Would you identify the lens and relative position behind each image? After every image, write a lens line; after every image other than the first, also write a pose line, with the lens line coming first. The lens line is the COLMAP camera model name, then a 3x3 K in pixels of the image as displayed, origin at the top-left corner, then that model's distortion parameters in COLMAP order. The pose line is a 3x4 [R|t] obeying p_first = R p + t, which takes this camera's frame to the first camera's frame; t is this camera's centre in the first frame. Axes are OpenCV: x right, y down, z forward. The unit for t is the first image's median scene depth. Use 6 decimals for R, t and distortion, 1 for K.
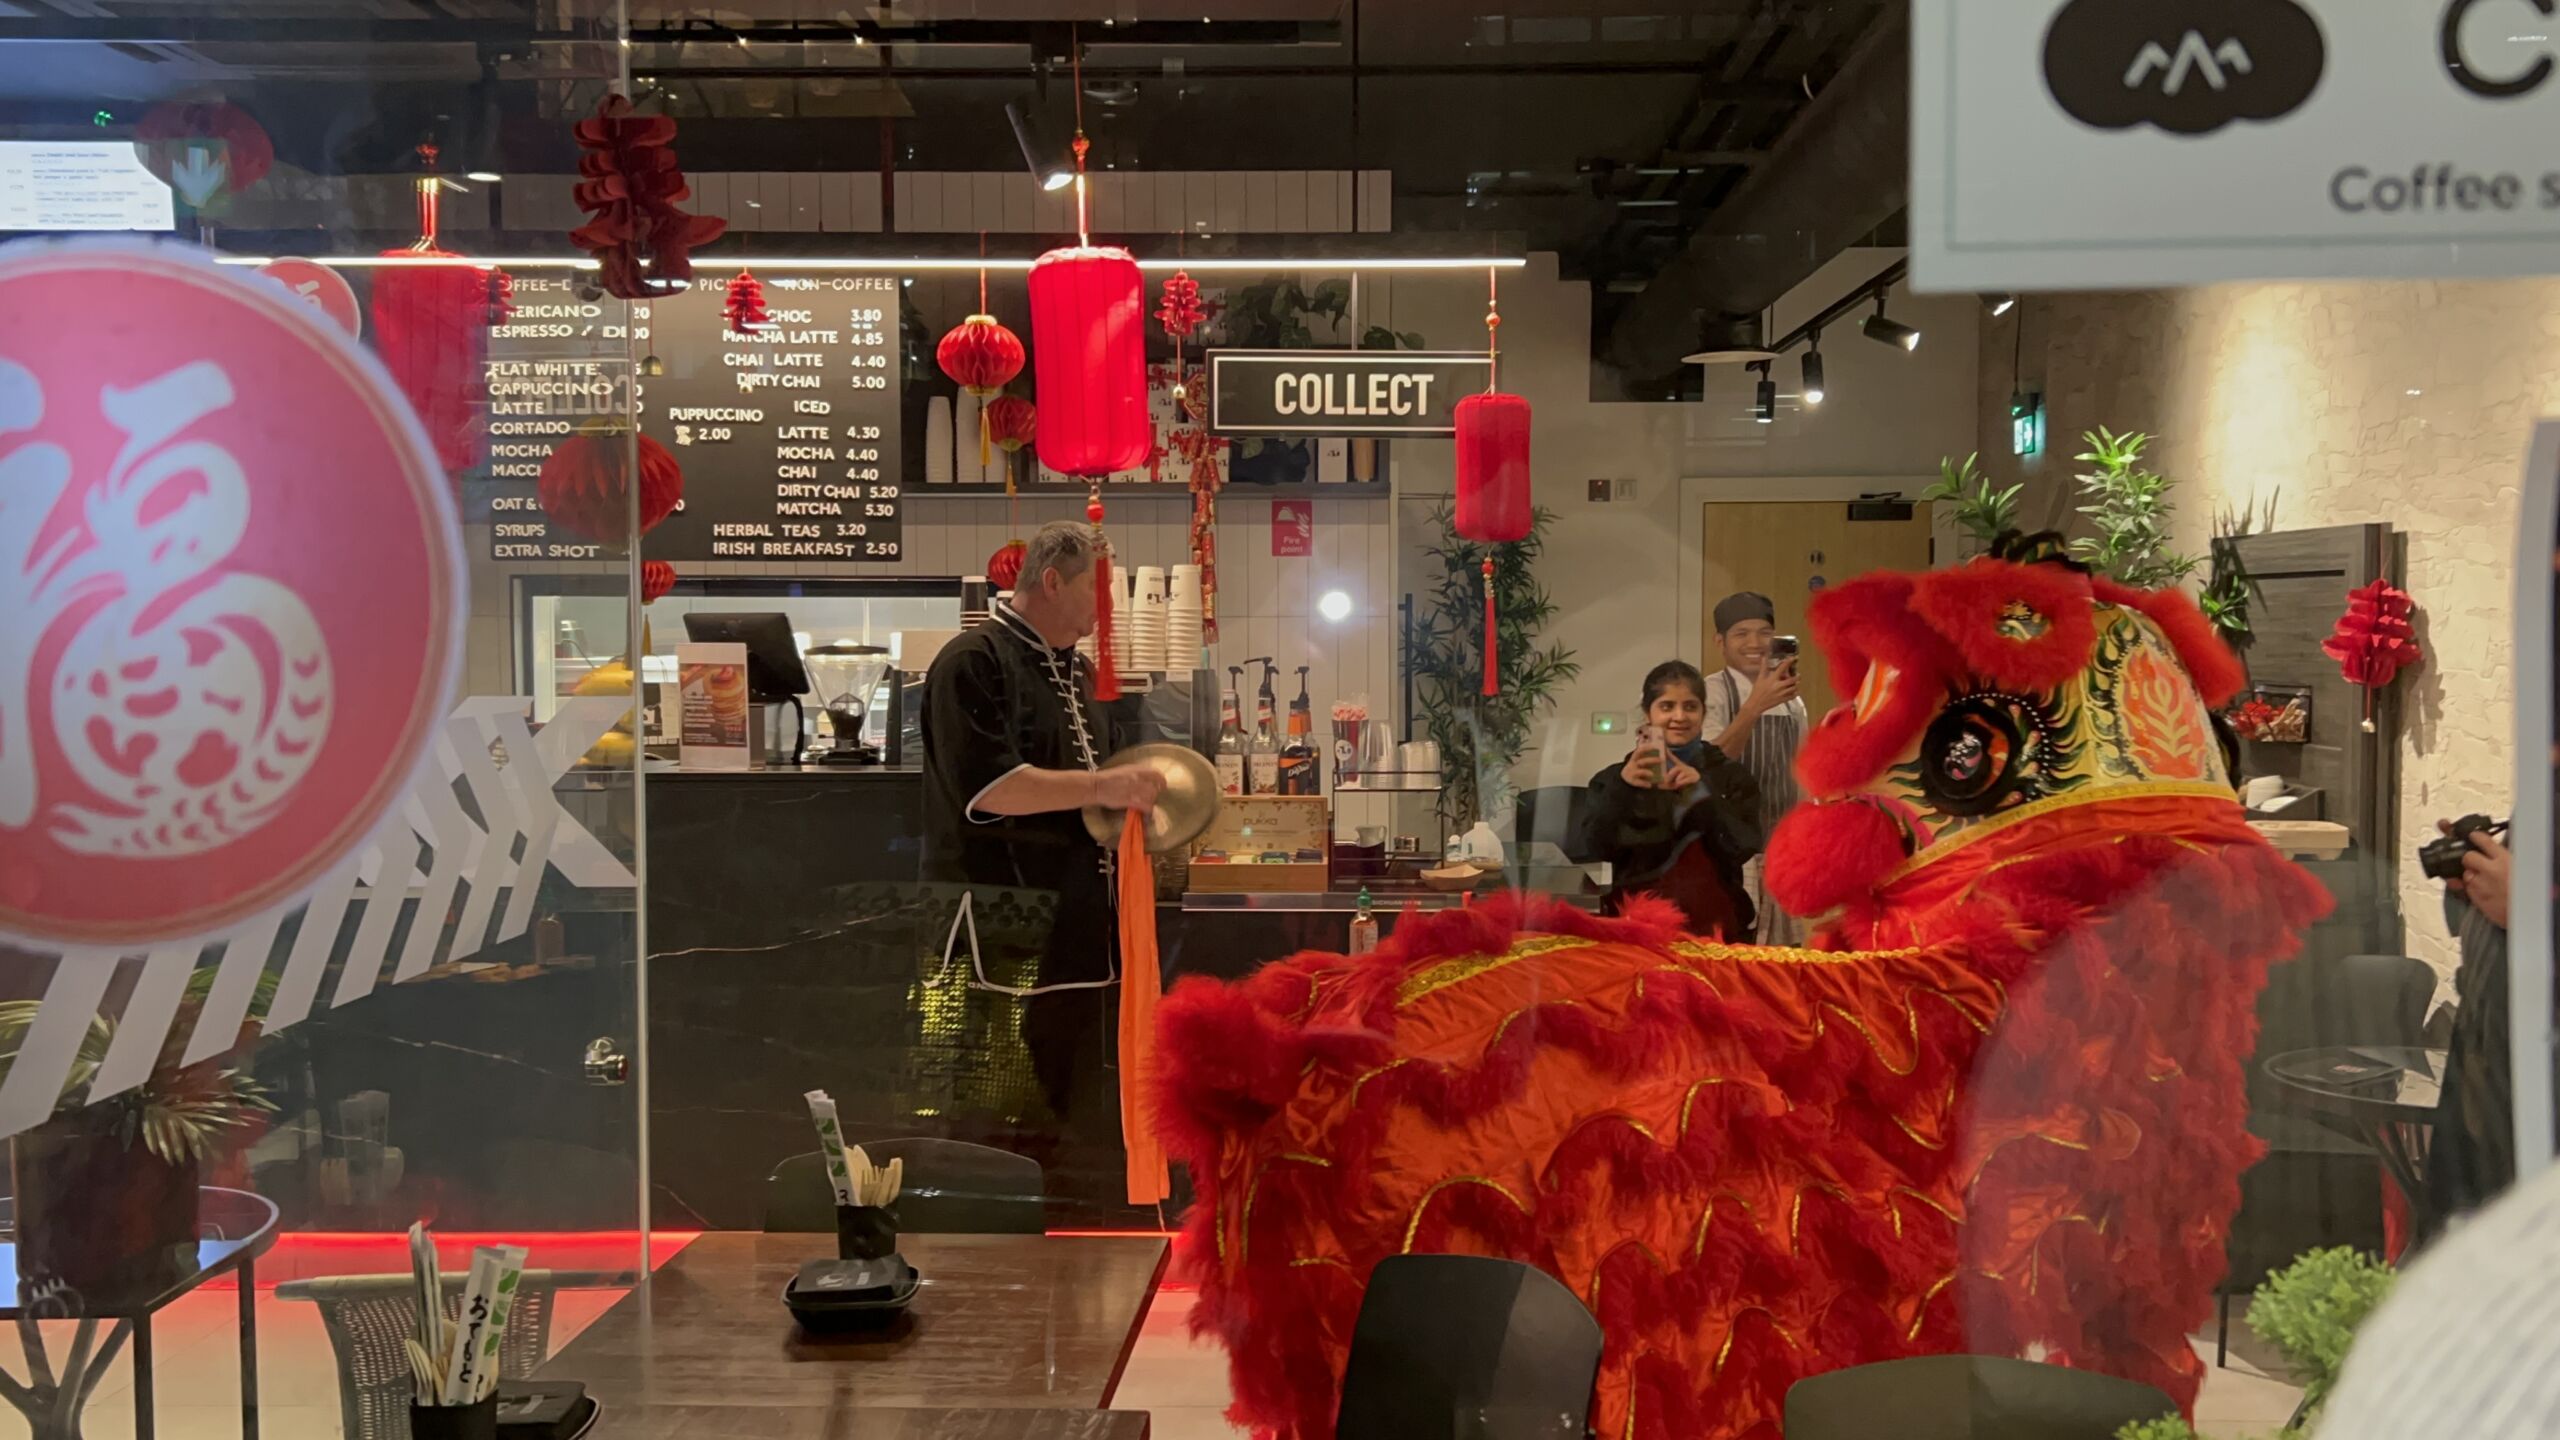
lens RADIAL K [[2123.2, 0, 1280.0], [0, 2123.2, 720.0], [0, 0, 1]] dist [0.077636, 0.000885]
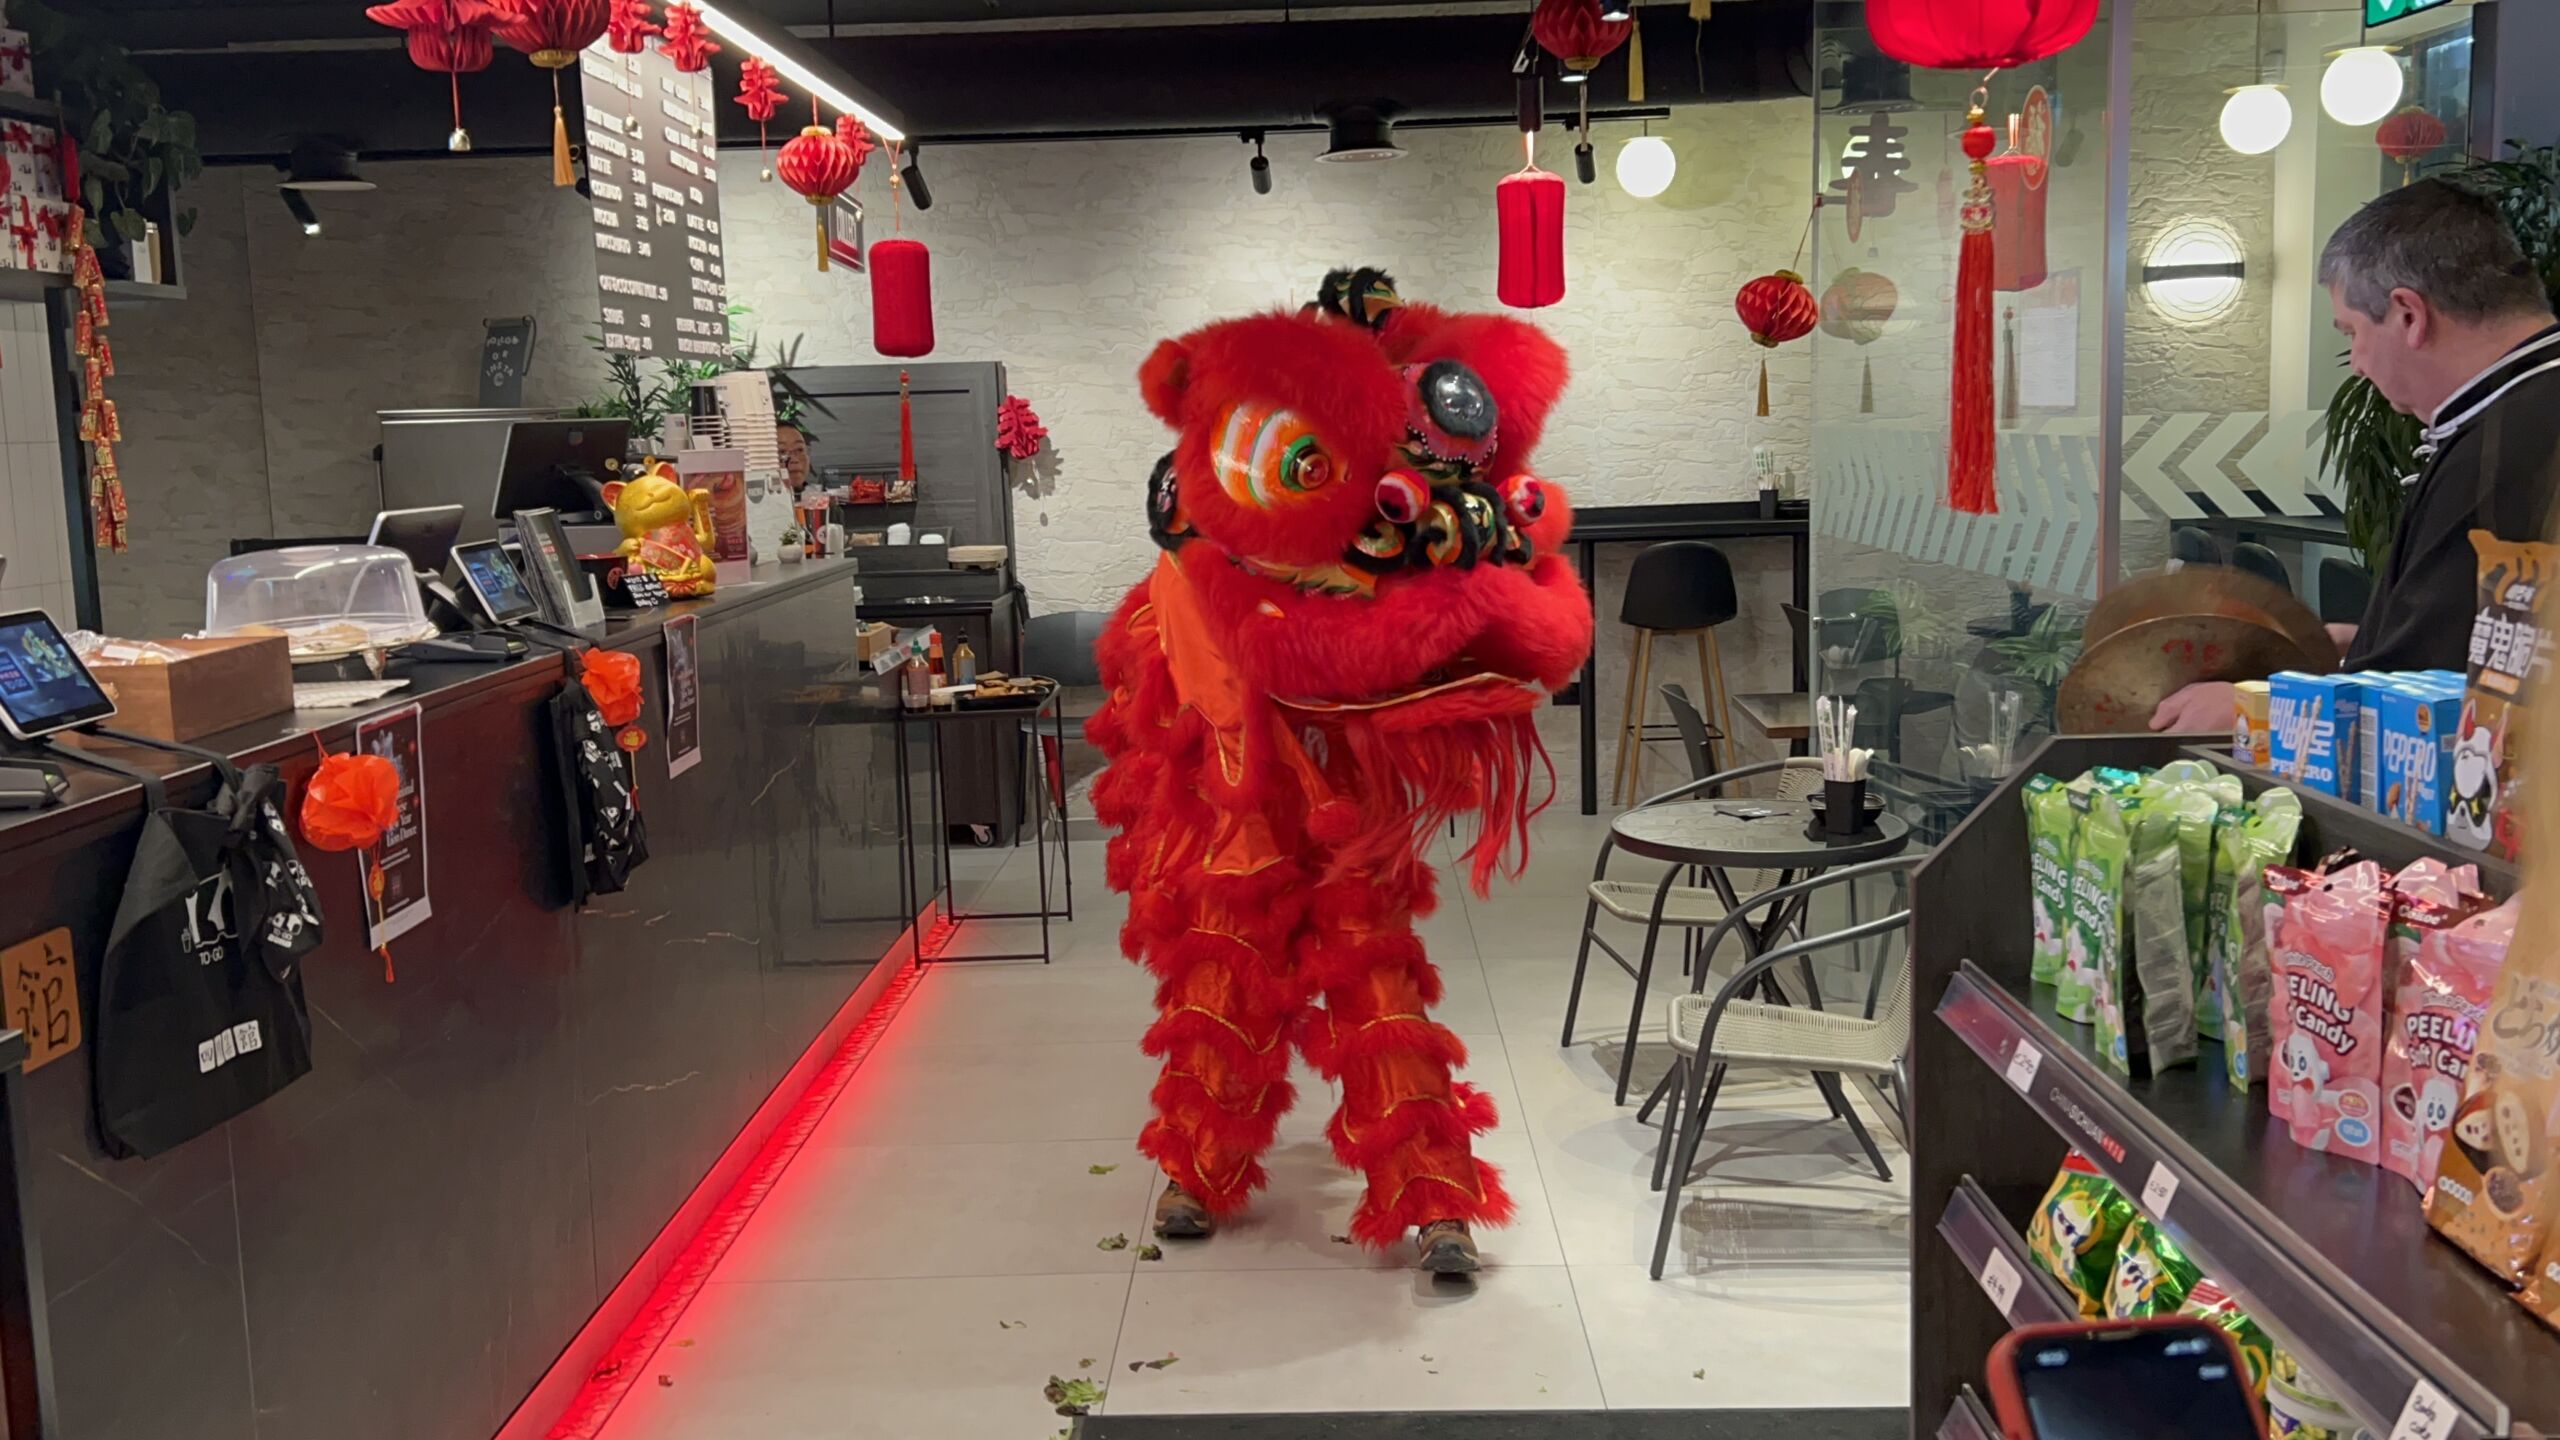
lens RADIAL K [[2381.3, 0, 1280.0], [0, 2381.3, 720.0], [0, 0, 1]] dist [0.037926, -0.011126]
pose [[0.003736, -0.126270, 0.991989, -1.284553], [0.127584, 0.983949, 0.124766, -0.018300], [-0.991821, 0.126096, 0.019786, 0.752482]]
